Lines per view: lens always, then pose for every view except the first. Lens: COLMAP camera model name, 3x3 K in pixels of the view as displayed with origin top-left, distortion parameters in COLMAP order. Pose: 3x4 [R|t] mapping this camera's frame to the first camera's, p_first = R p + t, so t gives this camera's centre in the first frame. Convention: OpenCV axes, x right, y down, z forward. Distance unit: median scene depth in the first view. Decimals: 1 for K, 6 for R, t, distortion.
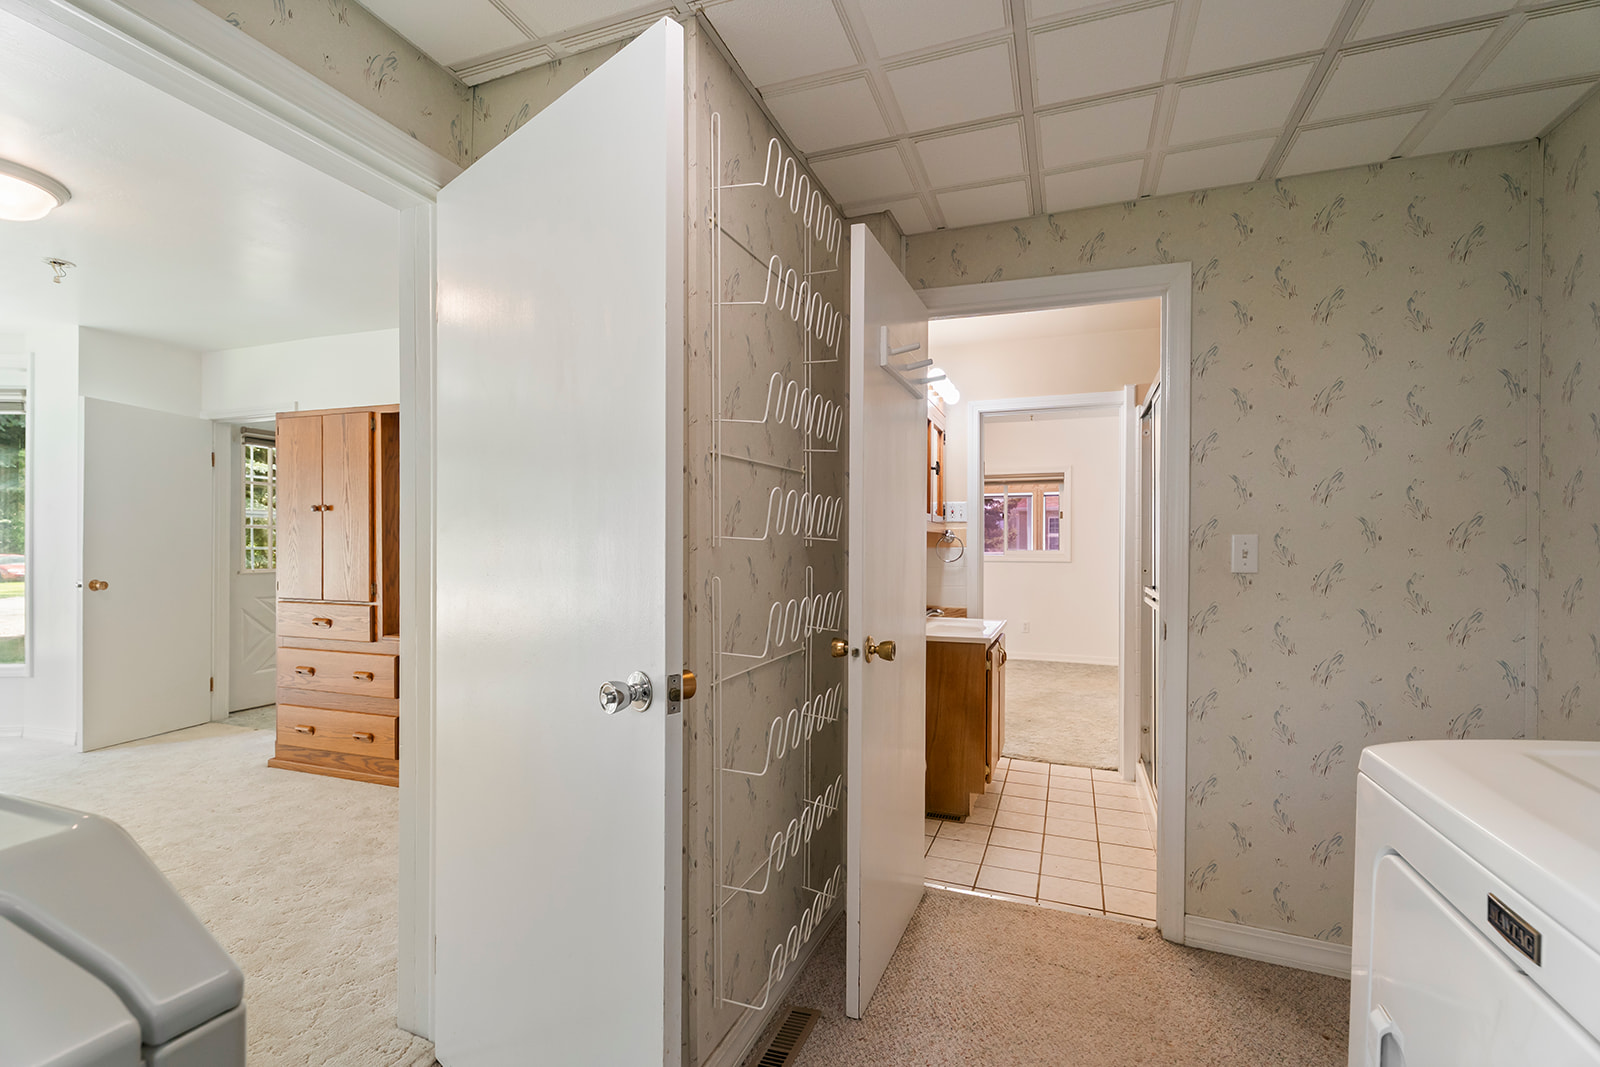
lens RADIAL K [[740.4, 0, 778.0], [0, 740.4, 550.3], [0, 0, 1]] dist [0.002578, -0.001923]
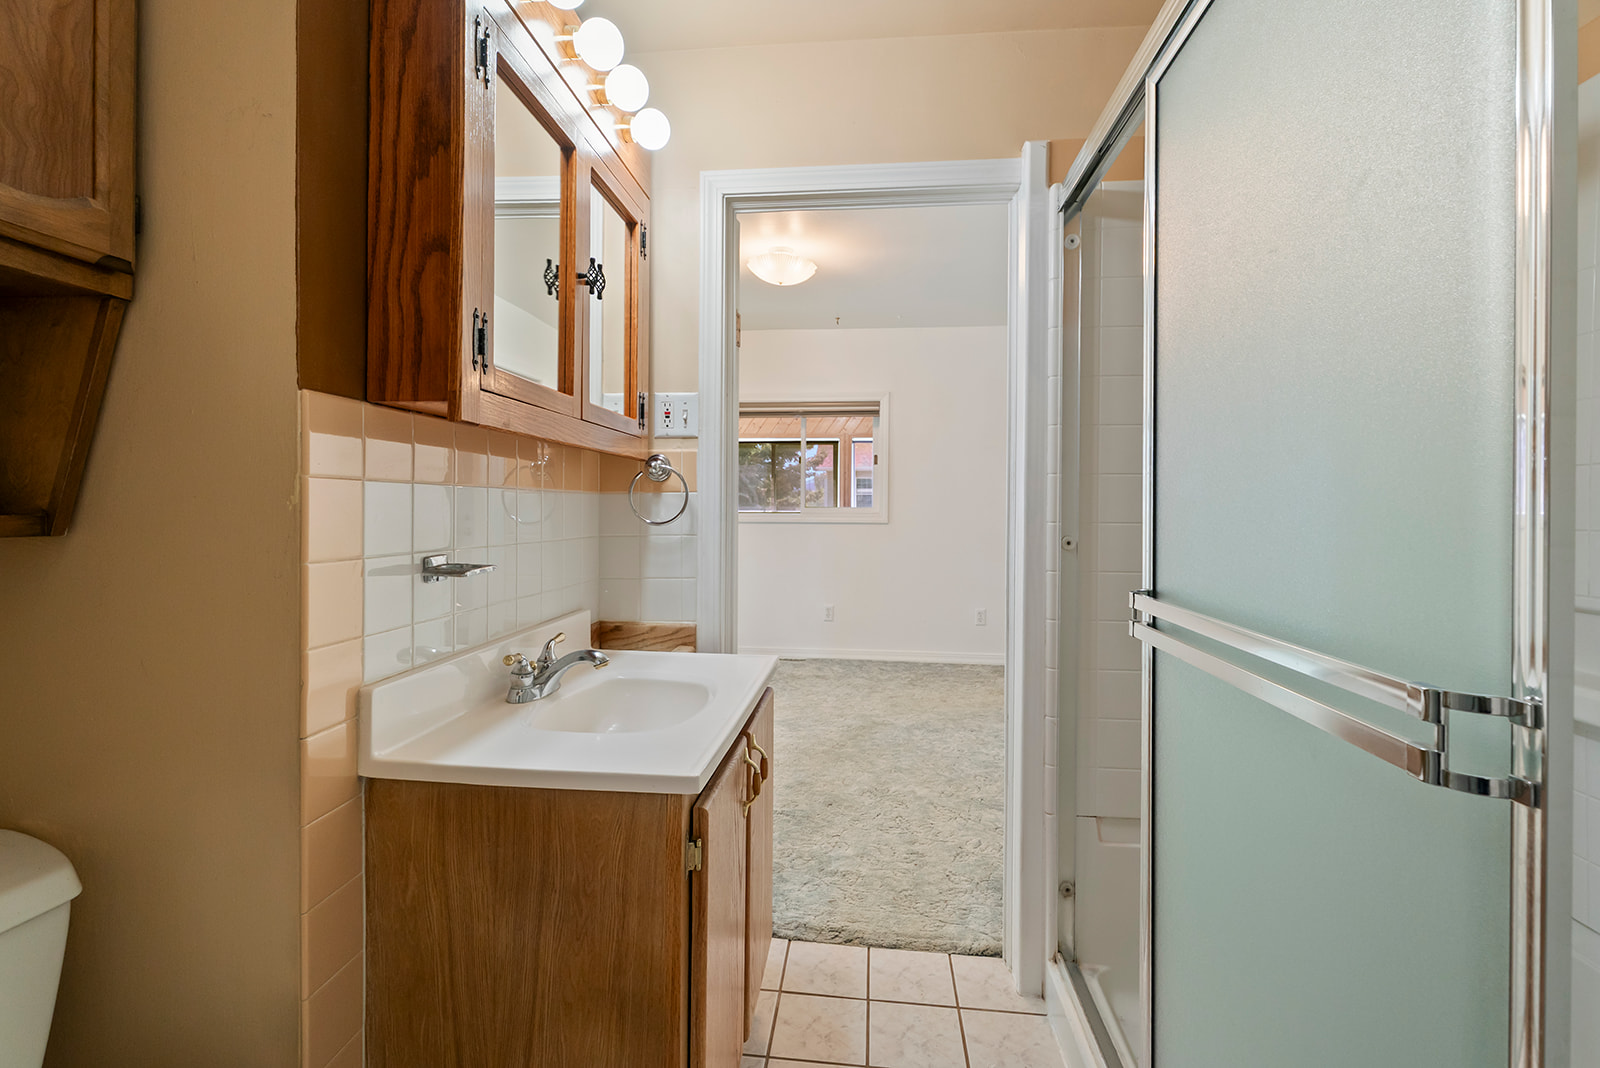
lens RADIAL K [[740.4, 0, 739.9], [0, 740.4, 519.5], [0, 0, 1]] dist [0.002578, -0.001923]
pose [[0.980731, 0.000712, 0.195363, 0.173503], [-0.002764, 0.999944, 0.010229, 0.007207], [-0.195345, -0.010572, 0.980678, 0.495897]]
